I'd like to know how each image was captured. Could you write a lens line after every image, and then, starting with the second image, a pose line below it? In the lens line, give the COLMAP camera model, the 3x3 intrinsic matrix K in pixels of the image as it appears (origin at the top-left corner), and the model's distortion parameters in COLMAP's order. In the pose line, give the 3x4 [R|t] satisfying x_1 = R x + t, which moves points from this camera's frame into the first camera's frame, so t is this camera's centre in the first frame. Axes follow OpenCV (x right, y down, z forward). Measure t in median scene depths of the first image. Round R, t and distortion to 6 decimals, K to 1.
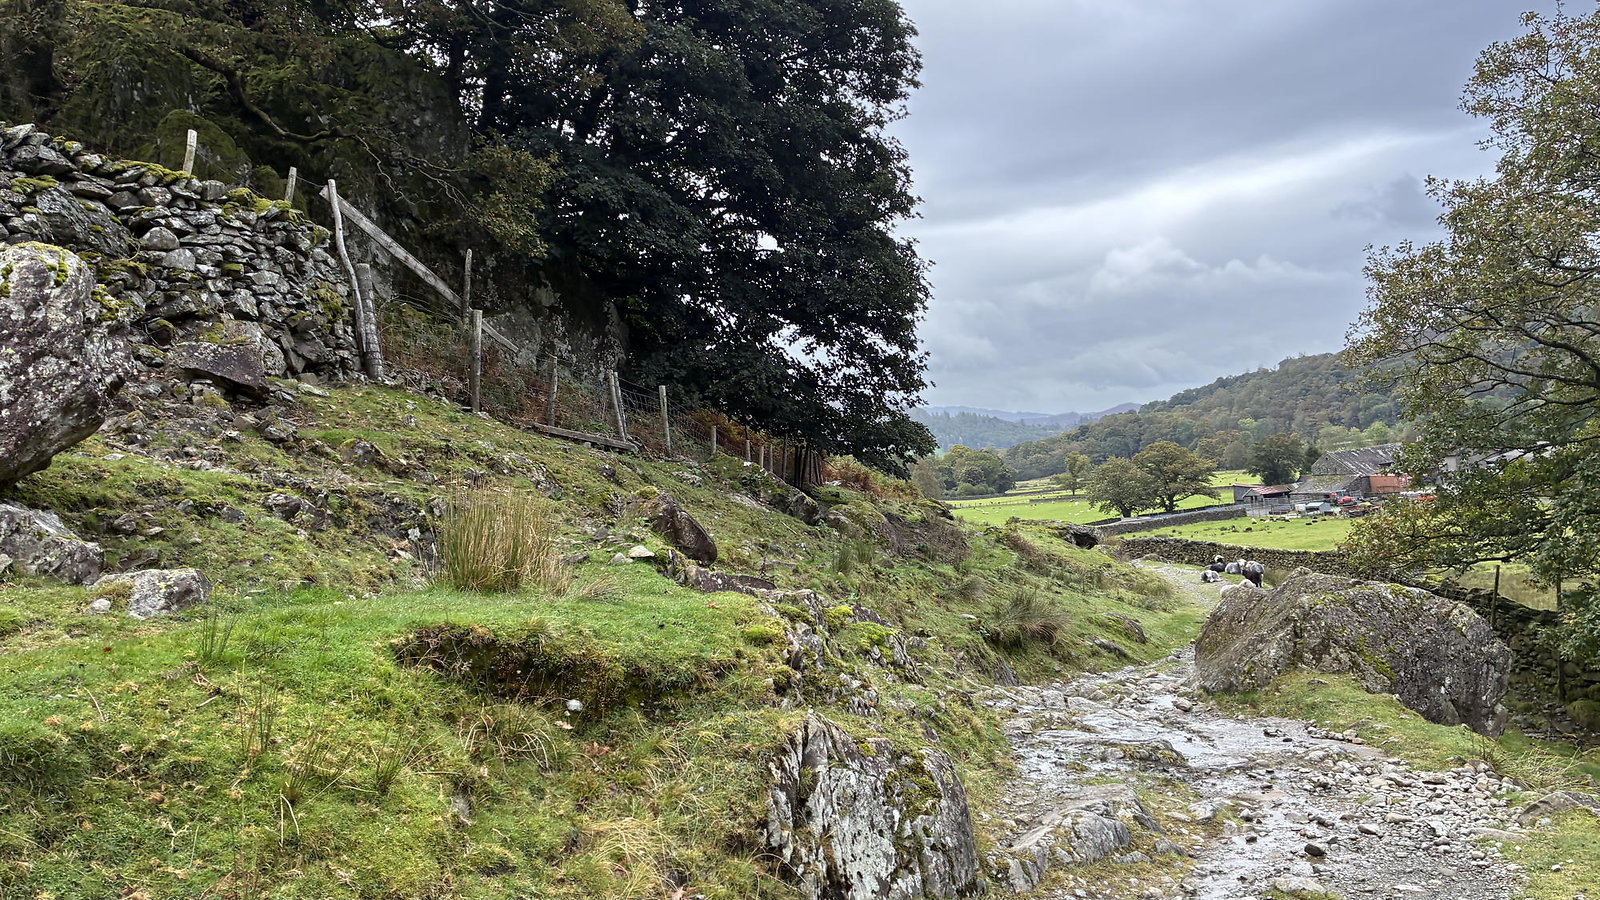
lens RADIAL K [[1216.2, 0, 802.1], [0, 1216.2, 454.5], [0, 0, 1]] dist [0.050300, -0.039184]
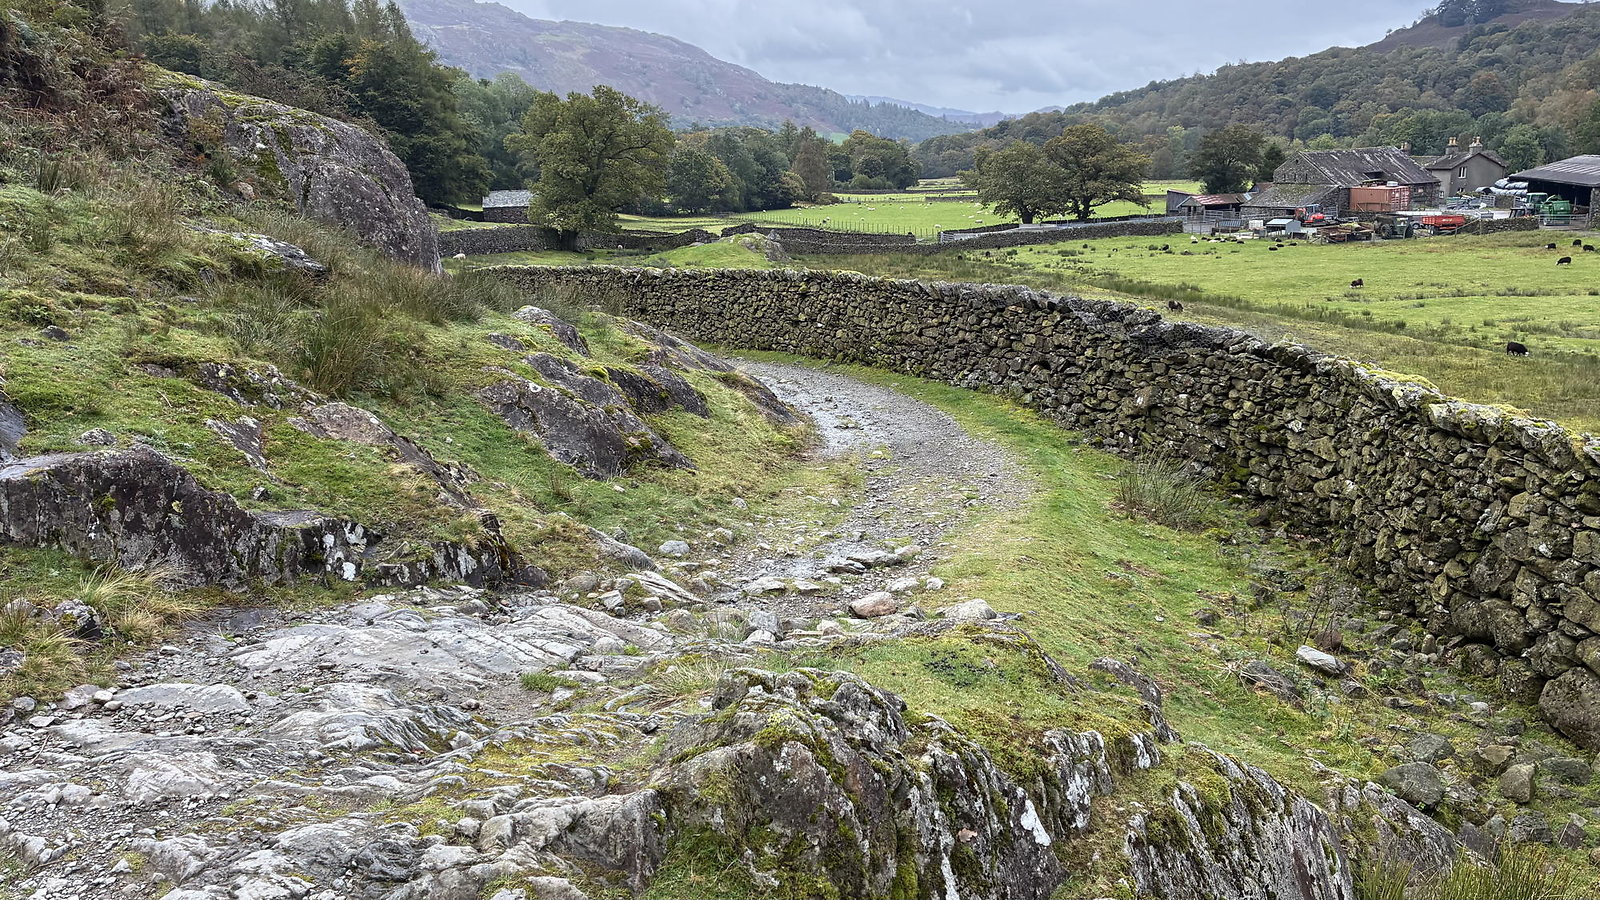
lens RADIAL K [[1216.2, 0, 796.7], [0, 1216.2, 446.4], [0, 0, 1]] dist [0.050300, -0.039184]
pose [[0.995358, 0.055899, 0.078347, 0.068664], [-0.073272, 0.967933, 0.240287, 0.012949], [-0.062403, -0.244912, 0.967535, 0.230267]]
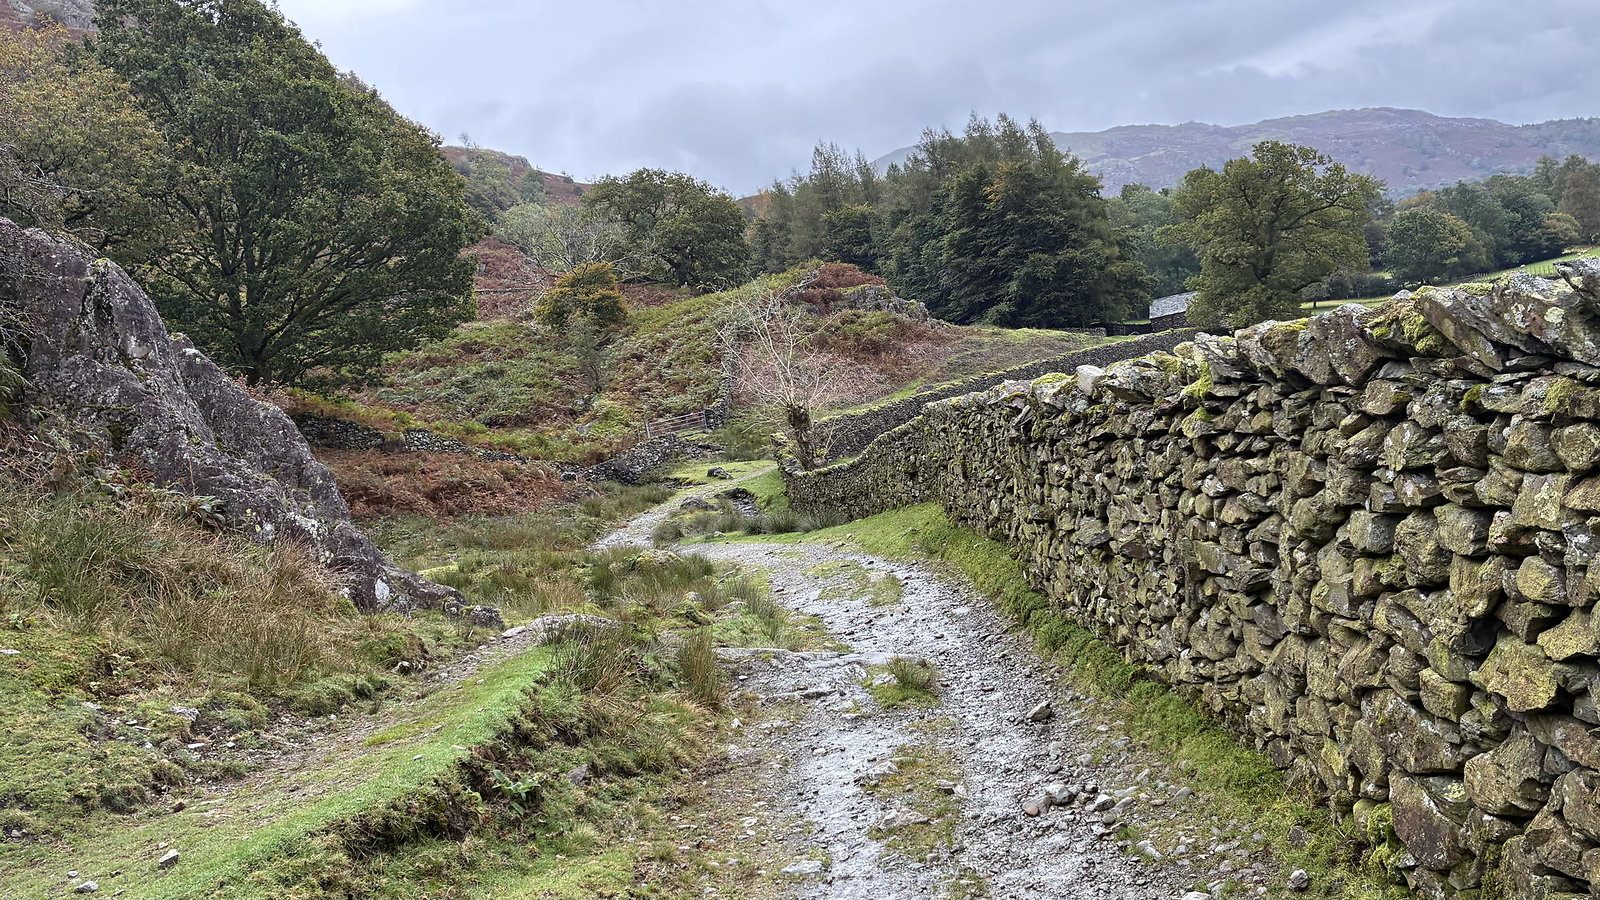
lens RADIAL K [[1216.2, 0, 802.5], [0, 1216.2, 441.3], [0, 0, 1]] dist [0.050300, -0.039184]
pose [[0.878828, -0.047900, -0.474729, 0.148187], [0.122474, 0.984259, 0.127415, 0.206951], [0.461153, -0.170118, 0.870860, 2.030064]]
